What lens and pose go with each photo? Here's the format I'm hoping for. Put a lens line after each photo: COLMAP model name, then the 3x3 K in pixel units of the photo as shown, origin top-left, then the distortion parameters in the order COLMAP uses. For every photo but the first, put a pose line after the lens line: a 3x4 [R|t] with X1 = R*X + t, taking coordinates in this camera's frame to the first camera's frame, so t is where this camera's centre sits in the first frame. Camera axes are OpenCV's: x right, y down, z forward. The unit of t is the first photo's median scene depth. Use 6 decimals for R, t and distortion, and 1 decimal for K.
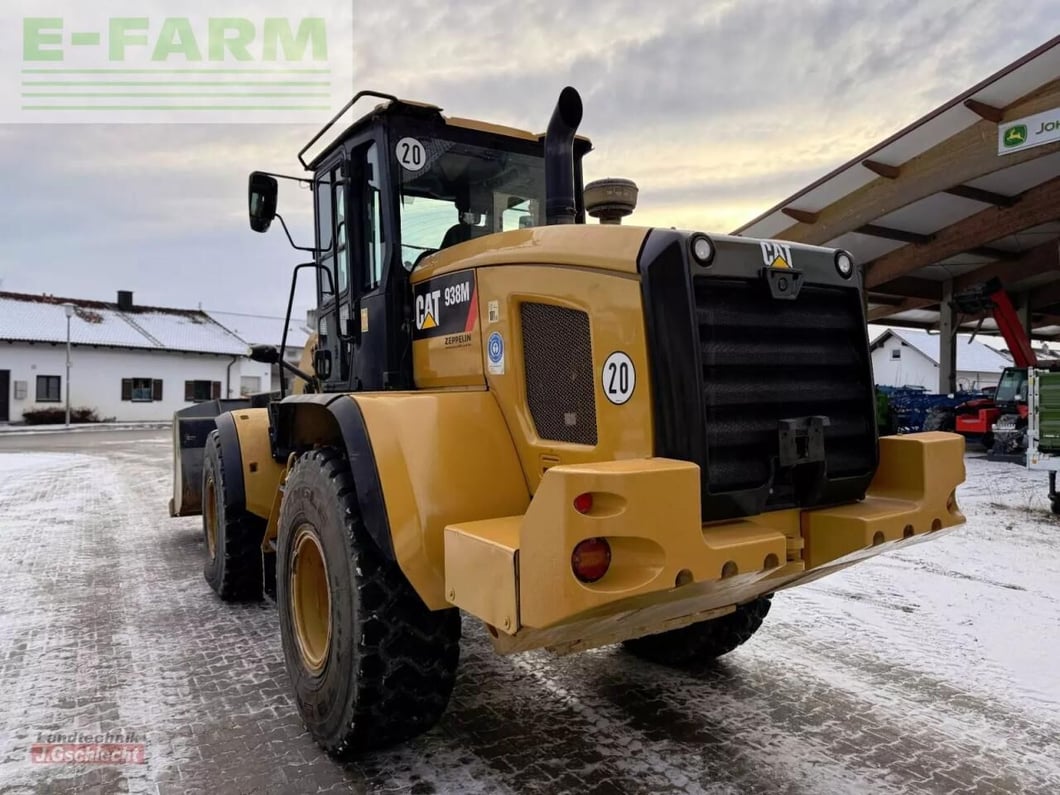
lens RADIAL K [[750.1, 0, 526.8], [0, 750.1, 387.9], [0, 0, 1]] dist [0.004310, -0.001666]
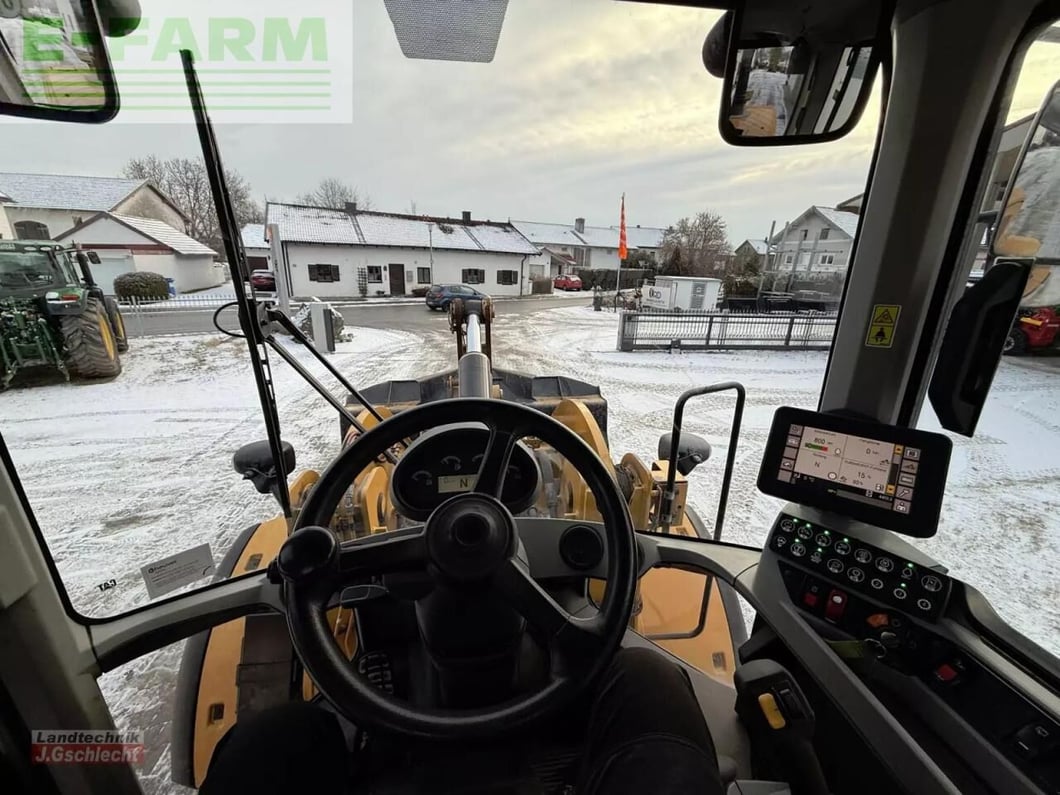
lens RADIAL K [[421.7, 0, 527.1], [0, 421.7, 399.7], [0, 0, 1]] dist [-0.000902, -0.000185]
pose [[0.917941, 0.140721, -0.370920, -0.113443], [-0.019254, 0.949676, 0.312642, -0.254658], [0.396249, -0.279845, 0.874456, 1.157117]]
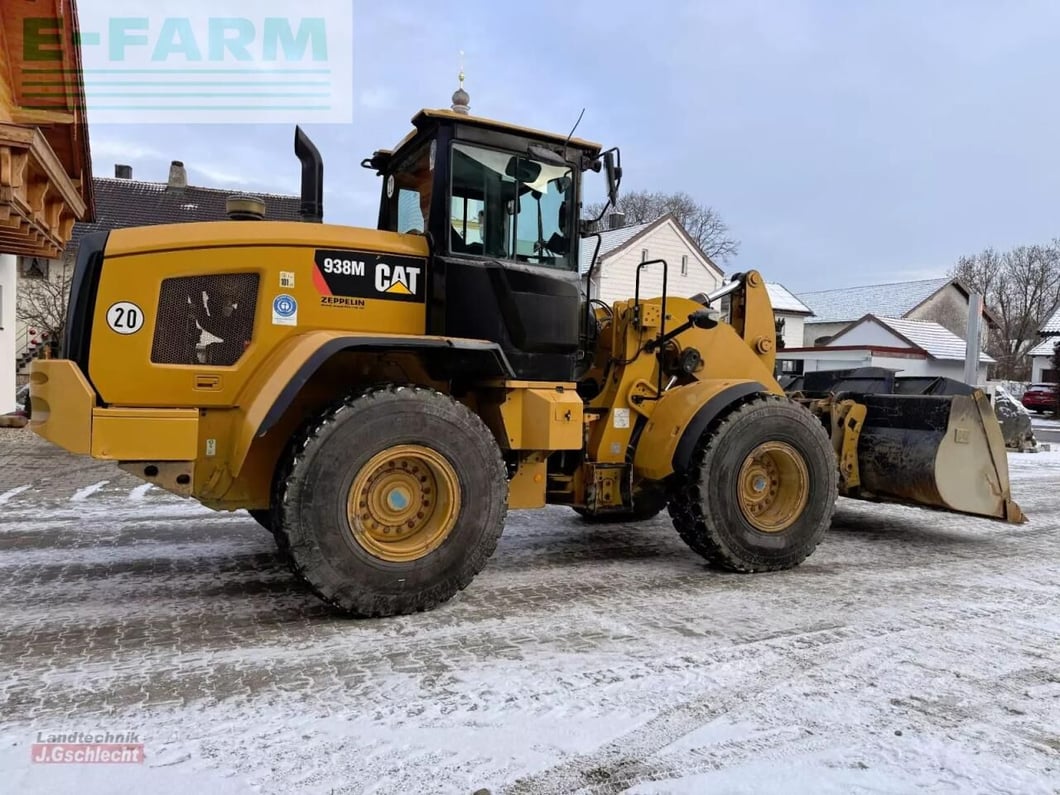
lens RADIAL K [[737.9, 0, 531.1], [0, 737.9, 393.5], [0, 0, 1]] dist [0.068554, -0.081027]
pose [[-0.083814, 0.024498, -0.996180, 1.261594], [-0.030451, 0.999168, 0.027134, 0.042680], [0.996016, 0.032609, -0.082999, 1.388084]]
